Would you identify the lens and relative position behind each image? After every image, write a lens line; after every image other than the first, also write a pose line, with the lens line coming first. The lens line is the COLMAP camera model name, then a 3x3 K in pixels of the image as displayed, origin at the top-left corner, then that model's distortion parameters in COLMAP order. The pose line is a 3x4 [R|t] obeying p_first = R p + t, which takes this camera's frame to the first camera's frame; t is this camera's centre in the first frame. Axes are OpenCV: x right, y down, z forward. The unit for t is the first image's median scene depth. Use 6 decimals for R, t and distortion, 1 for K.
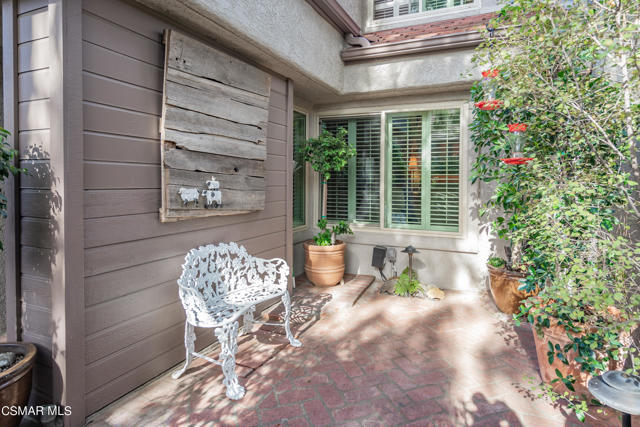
lens RADIAL K [[336.4, 0, 319.8], [0, 336.4, 198.9], [0, 0, 1]] dist [0.005325, -0.000656]
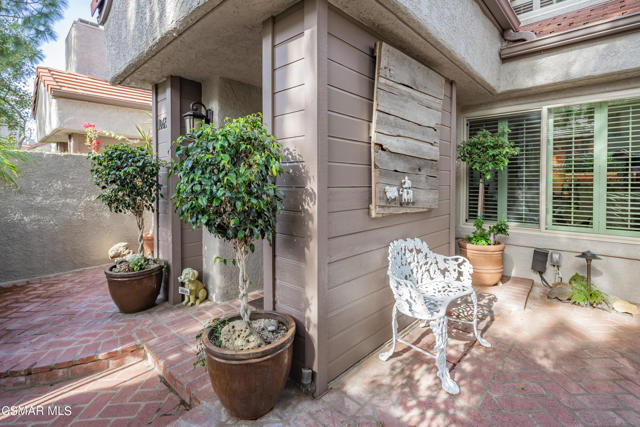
lens RADIAL K [[296.5, 0, 325.3], [0, 296.5, 200.8], [0, 0, 1]] dist [0.000280, 0.000680]
pose [[0.947515, 0.010488, -0.319540, -0.254357], [-0.008773, 0.999938, 0.006805, 0.008137], [0.319592, -0.003644, 0.947548, 0.023282]]
